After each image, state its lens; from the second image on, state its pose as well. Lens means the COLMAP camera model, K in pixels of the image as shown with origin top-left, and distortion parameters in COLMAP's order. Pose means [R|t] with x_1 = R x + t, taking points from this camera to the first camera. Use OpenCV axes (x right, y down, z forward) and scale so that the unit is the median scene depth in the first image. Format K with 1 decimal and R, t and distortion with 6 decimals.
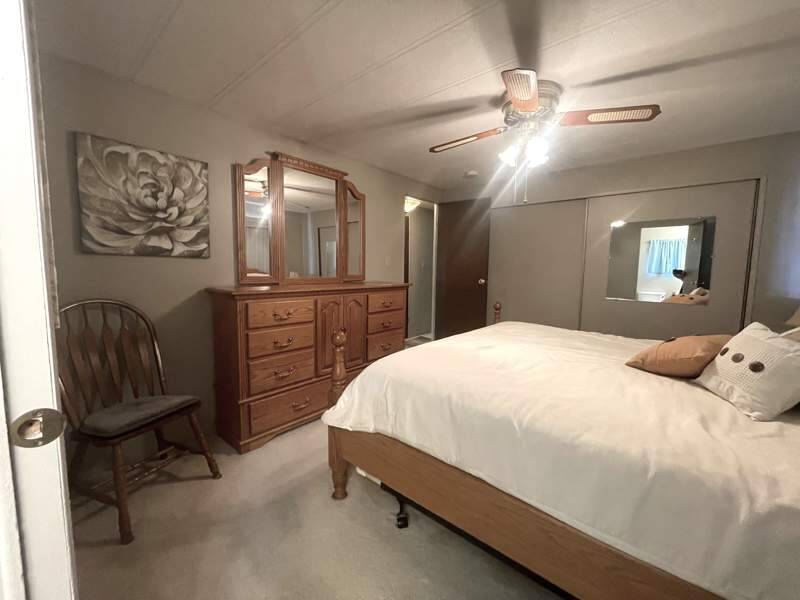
lens RADIAL K [[325.7, 0, 401.6], [0, 325.7, 298.9], [0, 0, 1]] dist [0.000693, 0.000041]
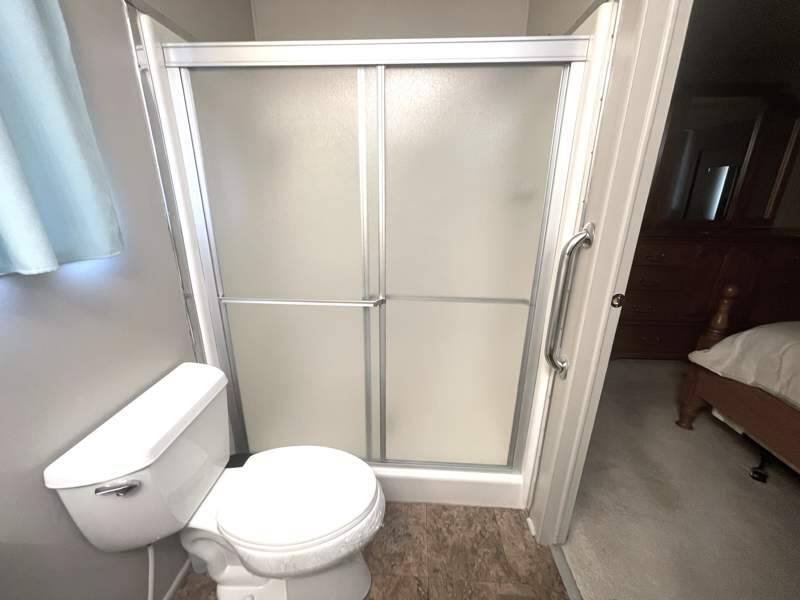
lens RADIAL K [[325.7, 0, 397.5], [0, 325.7, 300.1], [0, 0, 1]] dist [0.000693, 0.000041]
pose [[0.605268, 0.241565, -0.758484, -0.043437], [-0.072144, 0.965568, 0.249947, -0.035882], [0.792746, -0.096565, 0.601855, -0.496679]]
